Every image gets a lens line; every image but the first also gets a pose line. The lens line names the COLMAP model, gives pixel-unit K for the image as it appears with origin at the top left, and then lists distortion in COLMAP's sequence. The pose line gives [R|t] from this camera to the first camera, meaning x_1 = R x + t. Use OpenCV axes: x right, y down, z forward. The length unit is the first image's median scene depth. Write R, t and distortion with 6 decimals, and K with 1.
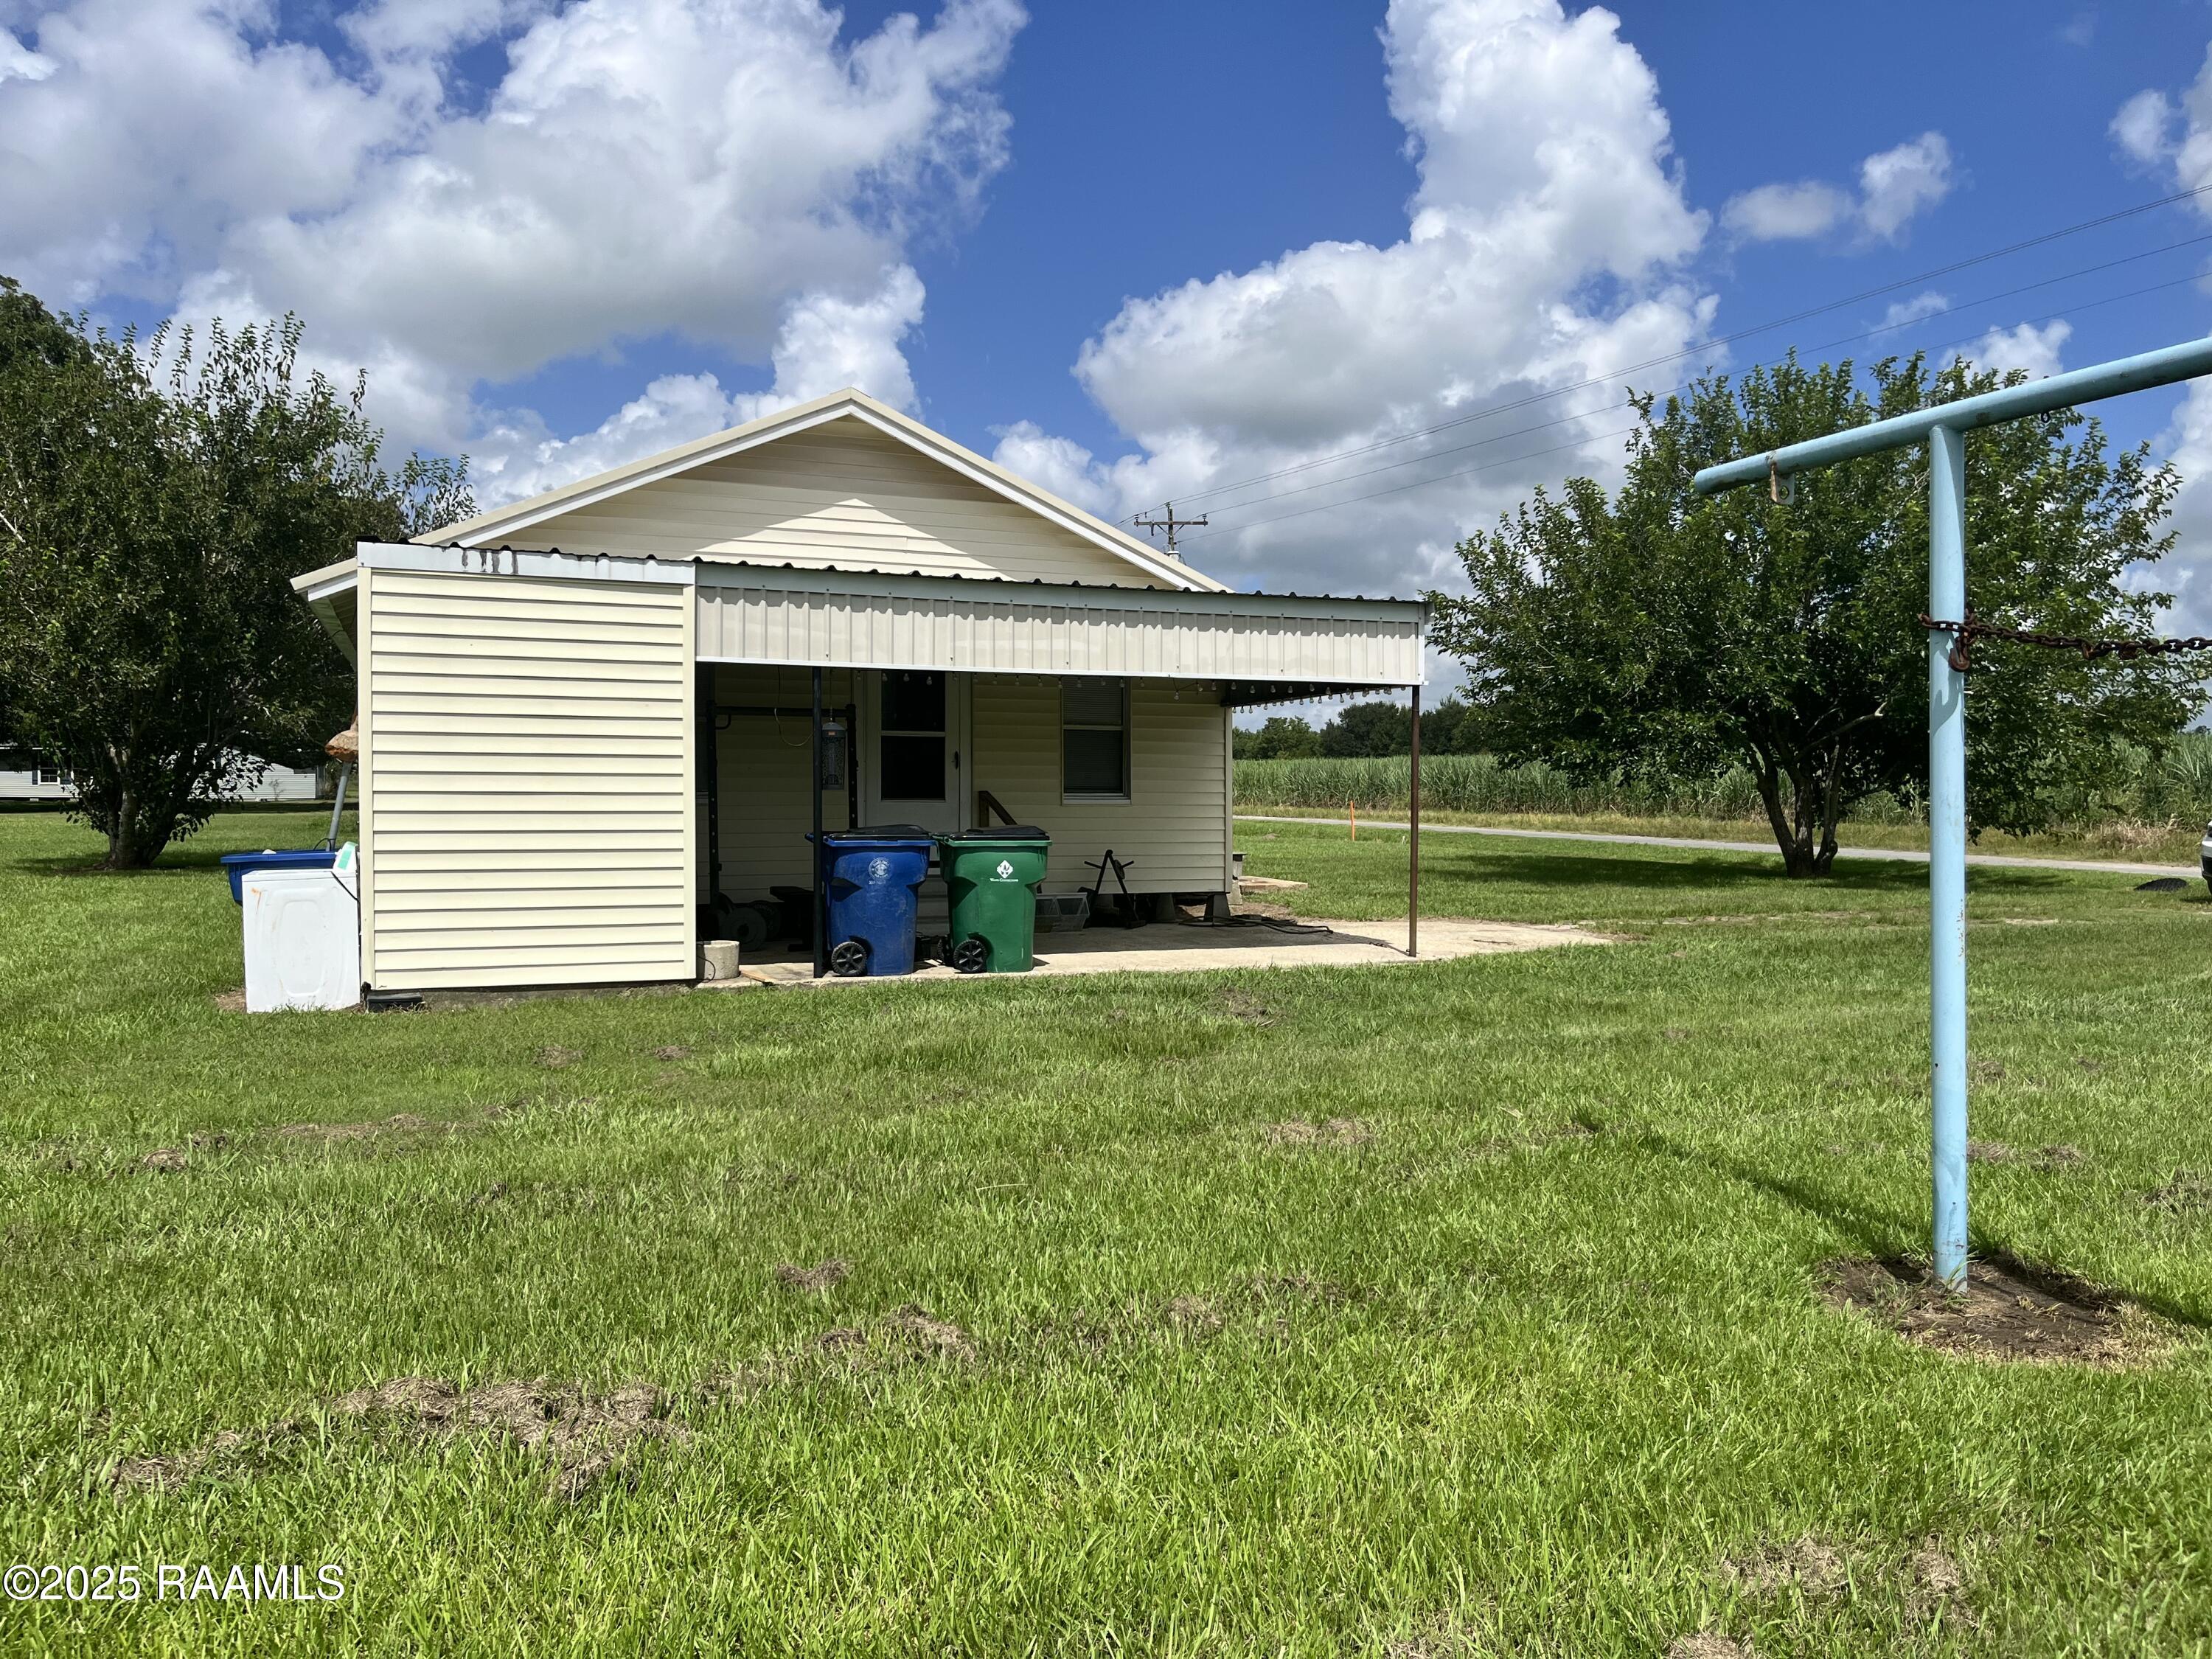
lens RADIAL K [[1686.7, 0, 1108.2], [0, 1686.7, 806.7], [0, 0, 1]] dist [0.078381, -0.123131]
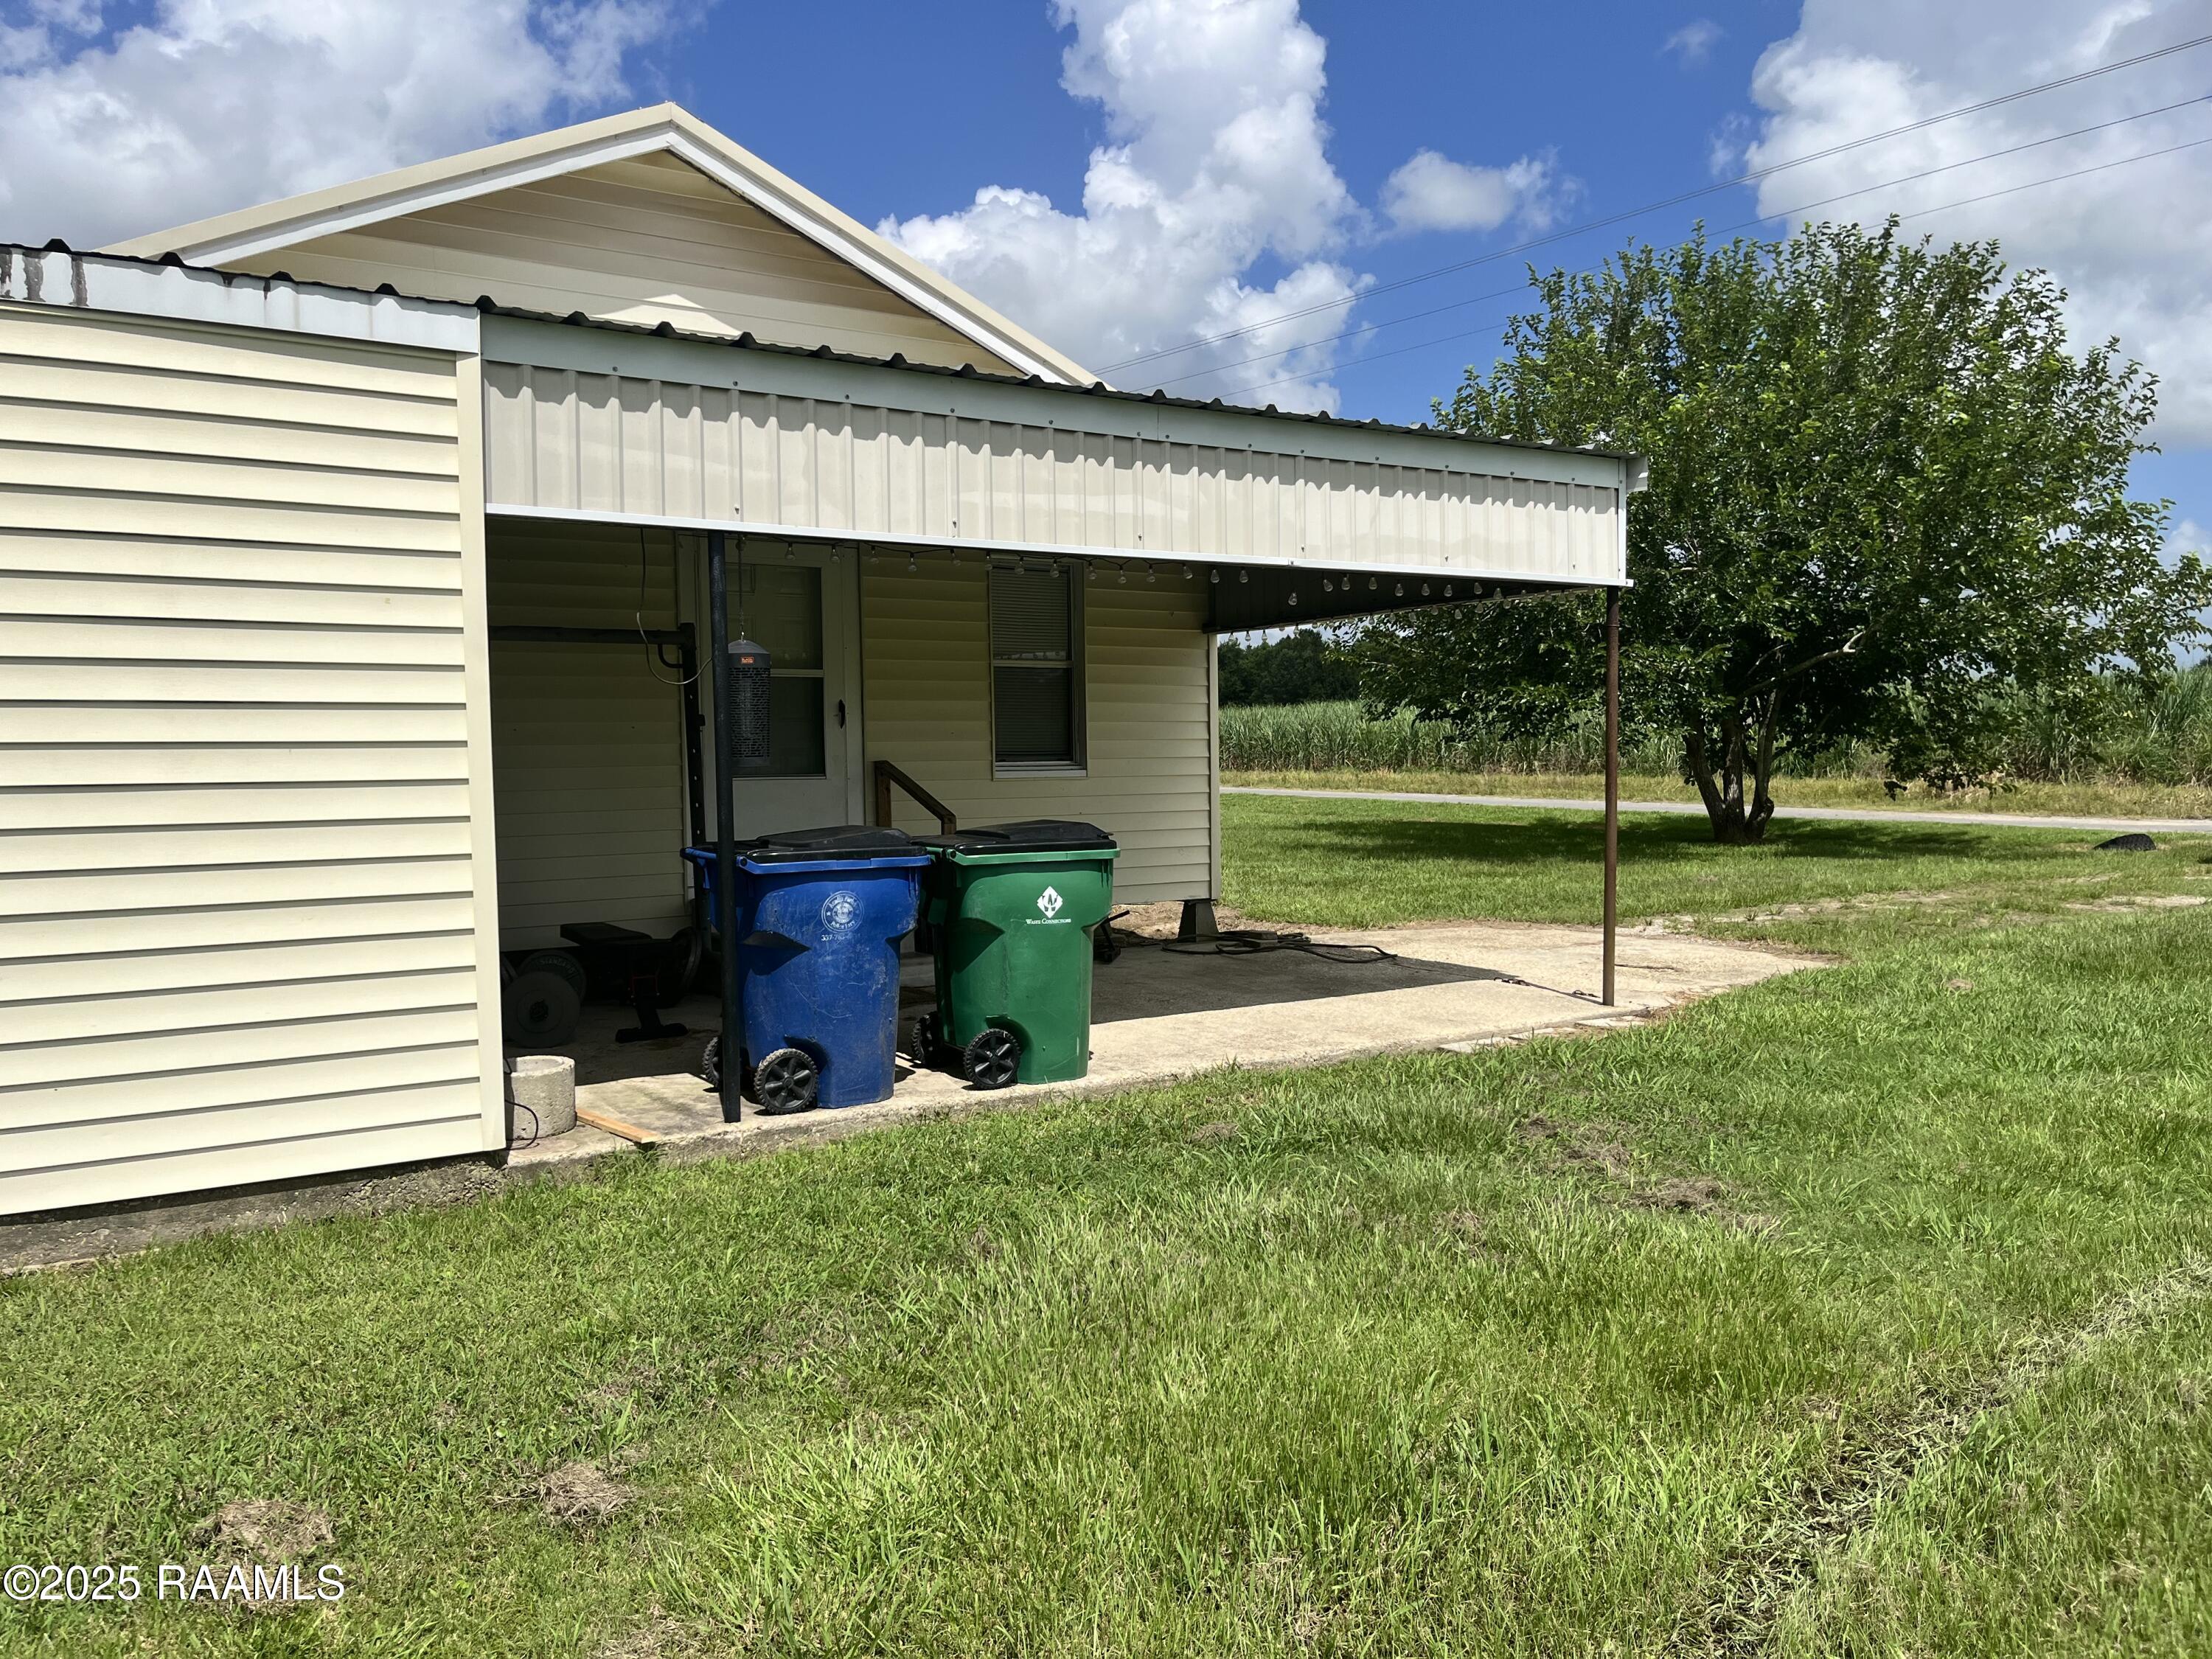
lens RADIAL K [[1731.8, 0, 1106.0], [0, 1731.8, 829.5], [0, 0, 1]] dist [0.054391, -0.063873]
pose [[0.982345, -0.024414, 0.185480, -0.150488], [0.017673, 0.999125, 0.037915, -0.008904], [-0.186243, -0.033967, 0.981916, 0.429965]]
